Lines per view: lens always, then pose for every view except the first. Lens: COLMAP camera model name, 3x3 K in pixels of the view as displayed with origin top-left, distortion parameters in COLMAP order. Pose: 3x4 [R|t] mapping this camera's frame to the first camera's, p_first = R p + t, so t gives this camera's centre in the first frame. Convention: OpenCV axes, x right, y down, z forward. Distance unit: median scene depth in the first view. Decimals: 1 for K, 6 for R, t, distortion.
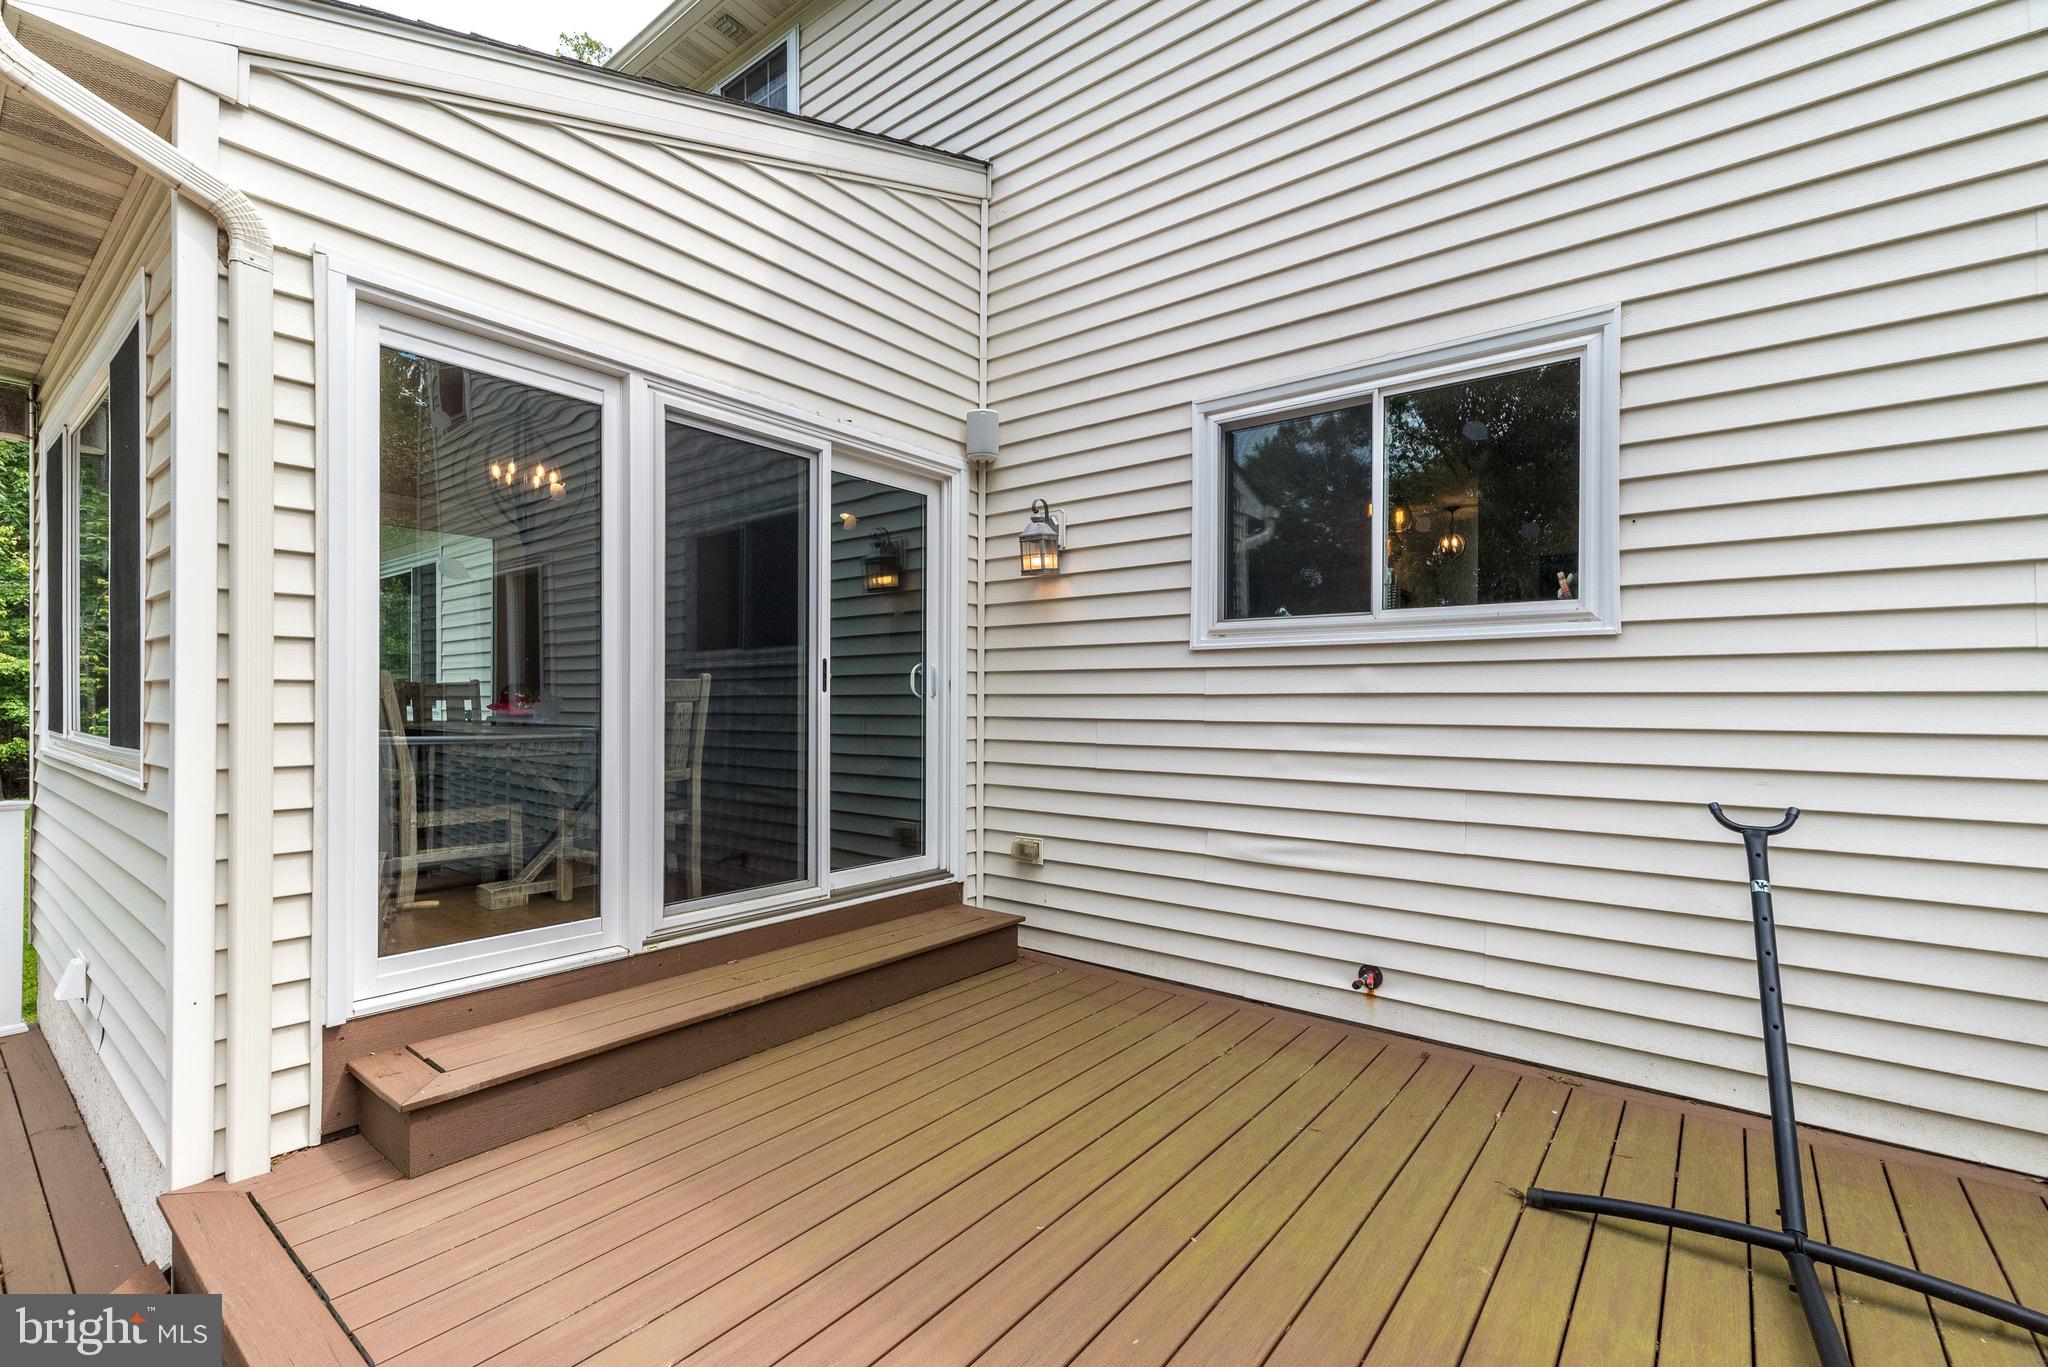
lens RADIAL K [[896.4, 0, 1021.7], [0, 896.4, 692.5], [0, 0, 1]] dist [0.004274, 0.001611]
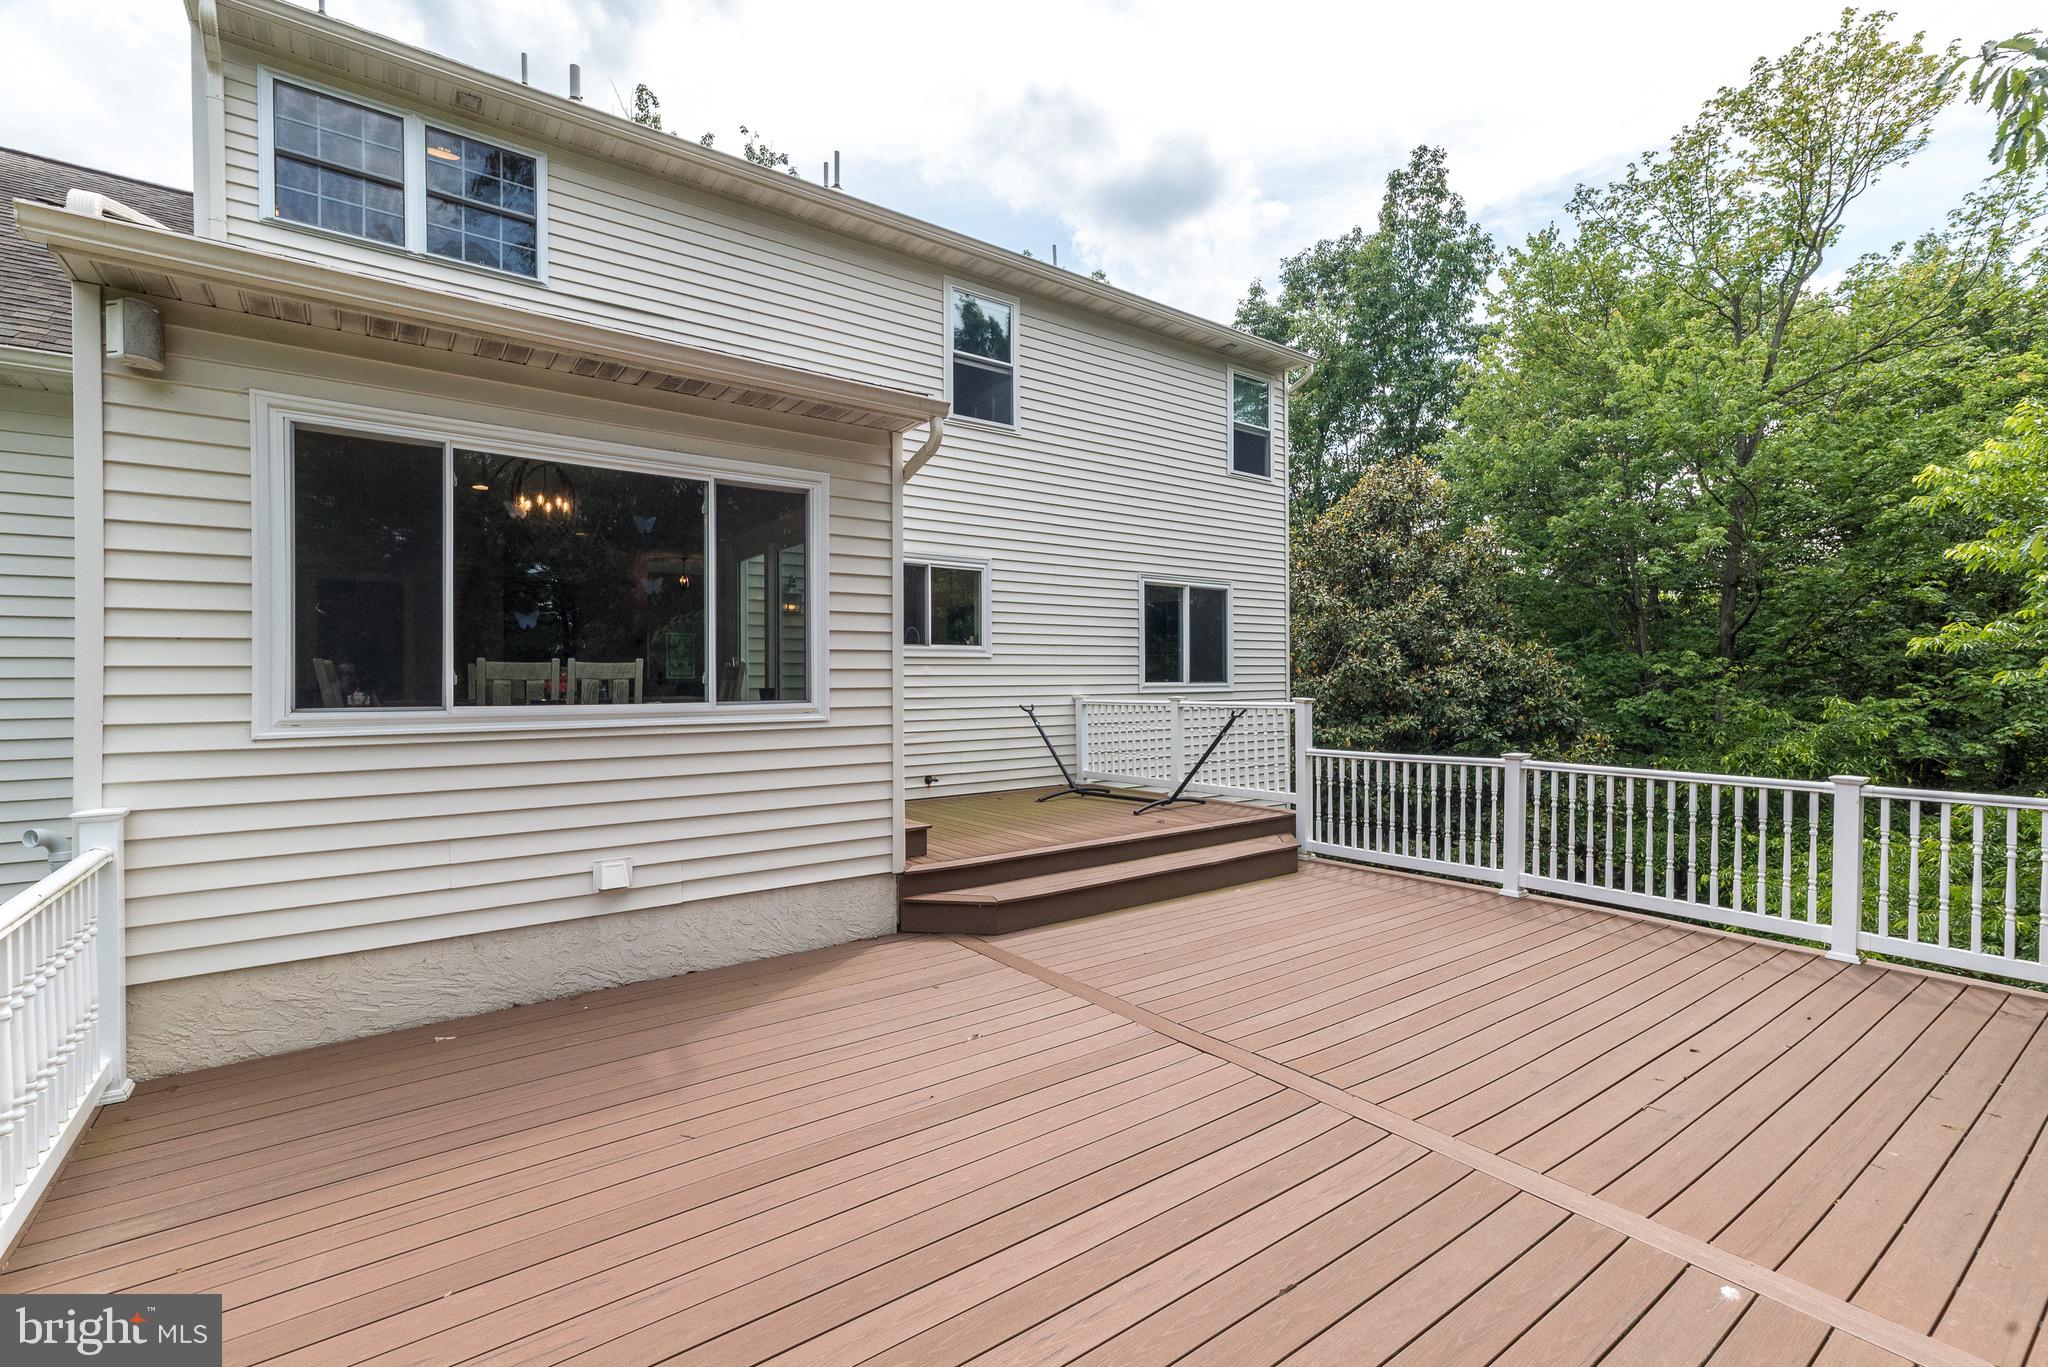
lens RADIAL K [[896.4, 0, 1024.3], [0, 896.4, 688.7], [0, 0, 1]] dist [0.004274, 0.001611]
pose [[0.258814, -0.015287, 0.965806, -1.924069], [-0.001124, 0.999869, 0.016127, -0.003518], [-0.965926, -0.005259, 0.258763, 0.017705]]
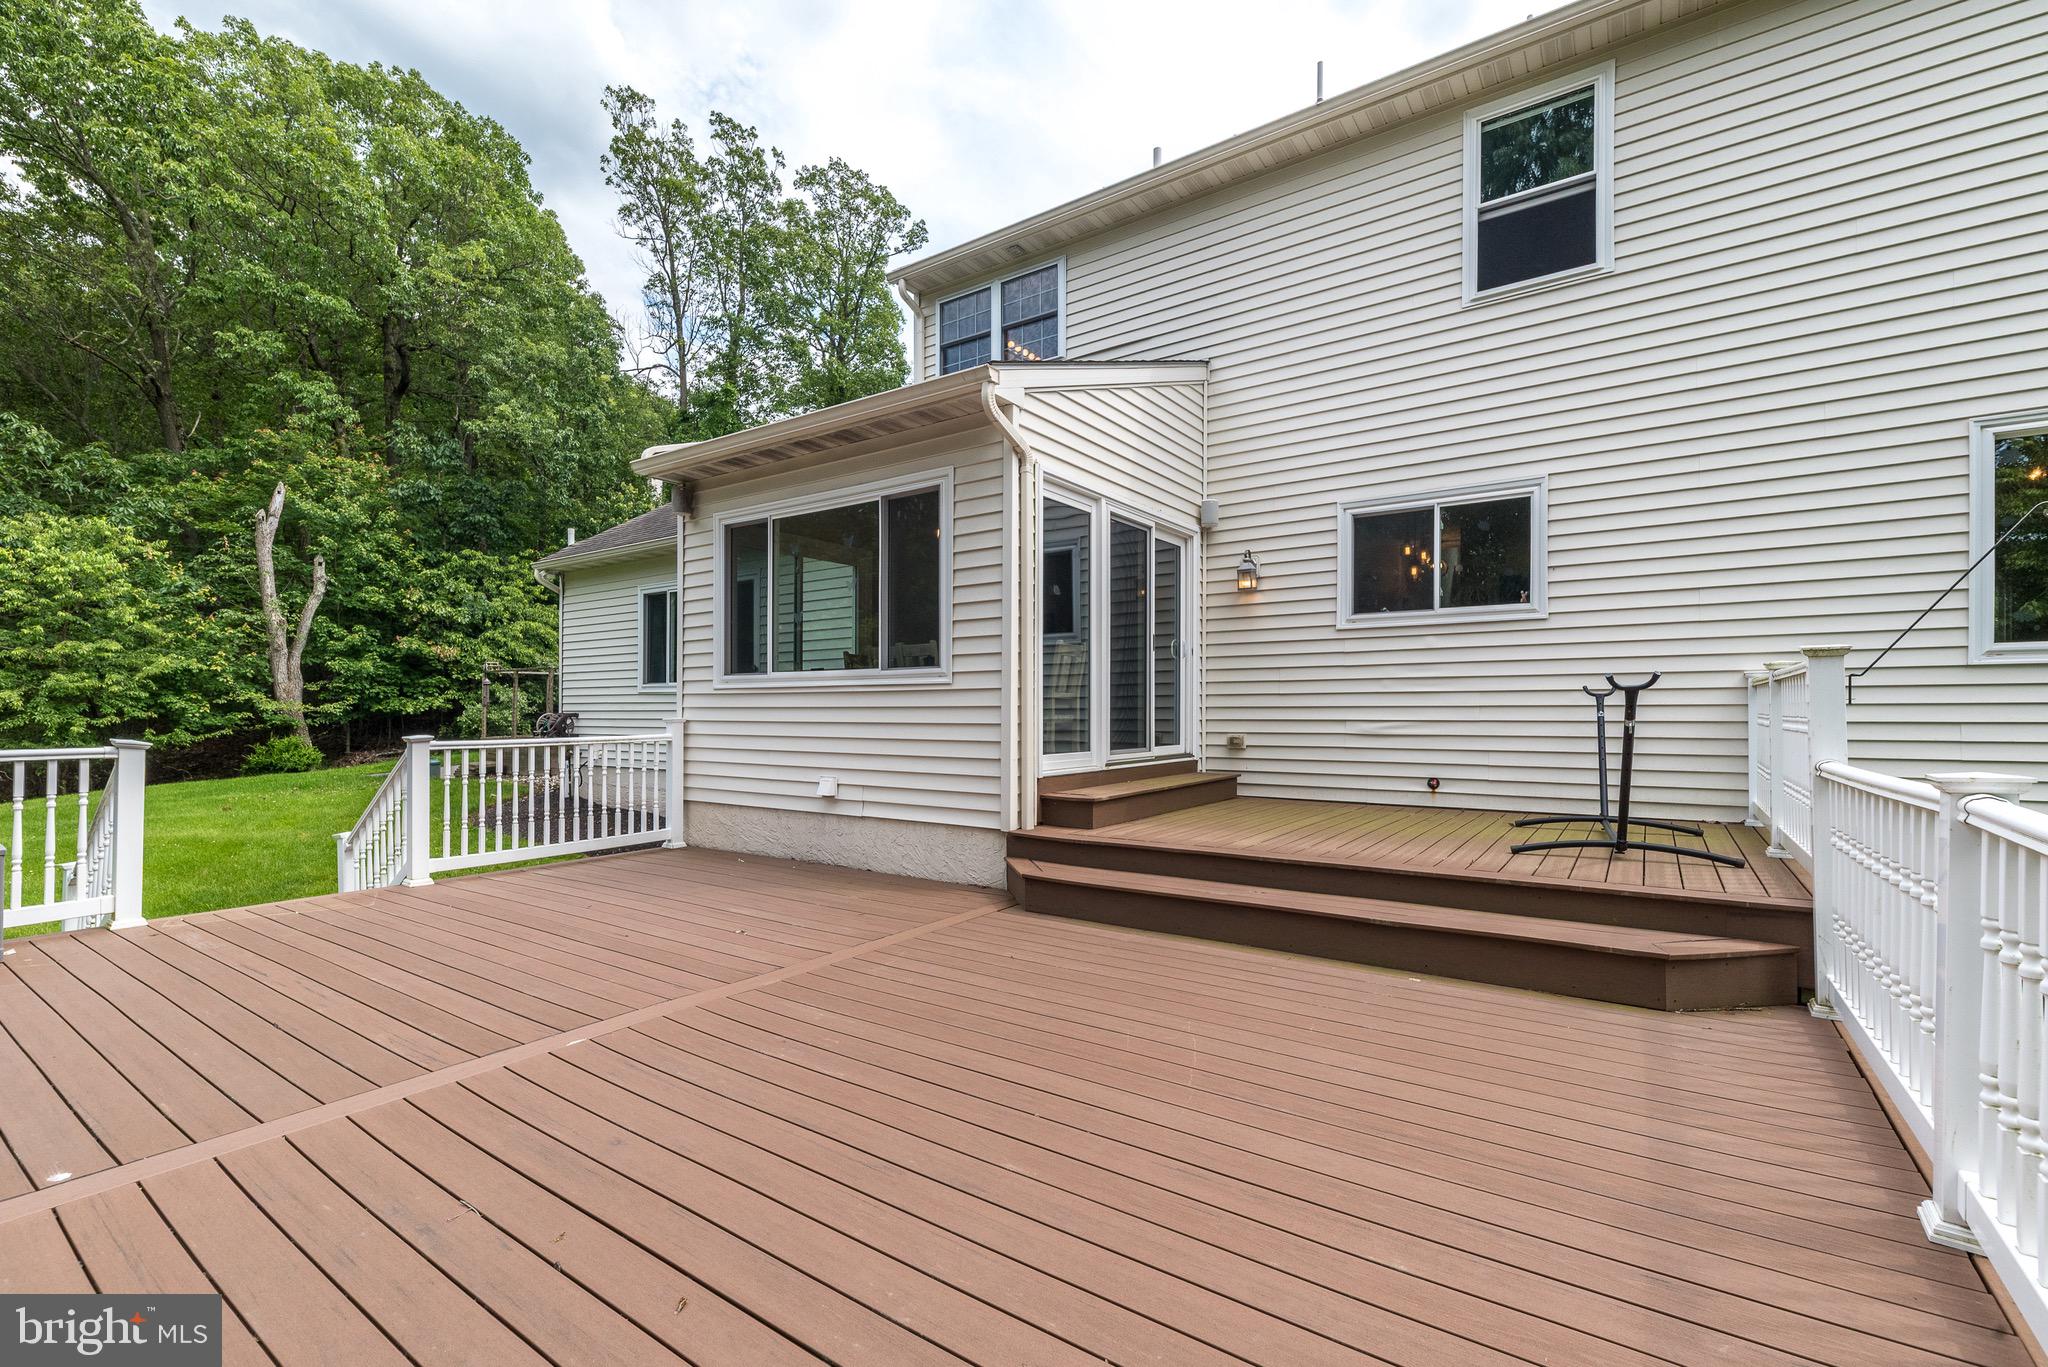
lens RADIAL K [[896.4, 0, 1023.4], [0, 896.4, 705.0], [0, 0, 1]] dist [0.004274, 0.001611]
pose [[0.997864, -0.009090, 0.064684, -0.627740], [0.008581, 0.999930, 0.008139, 0.096632], [-0.064753, -0.007566, 0.997873, -0.919126]]
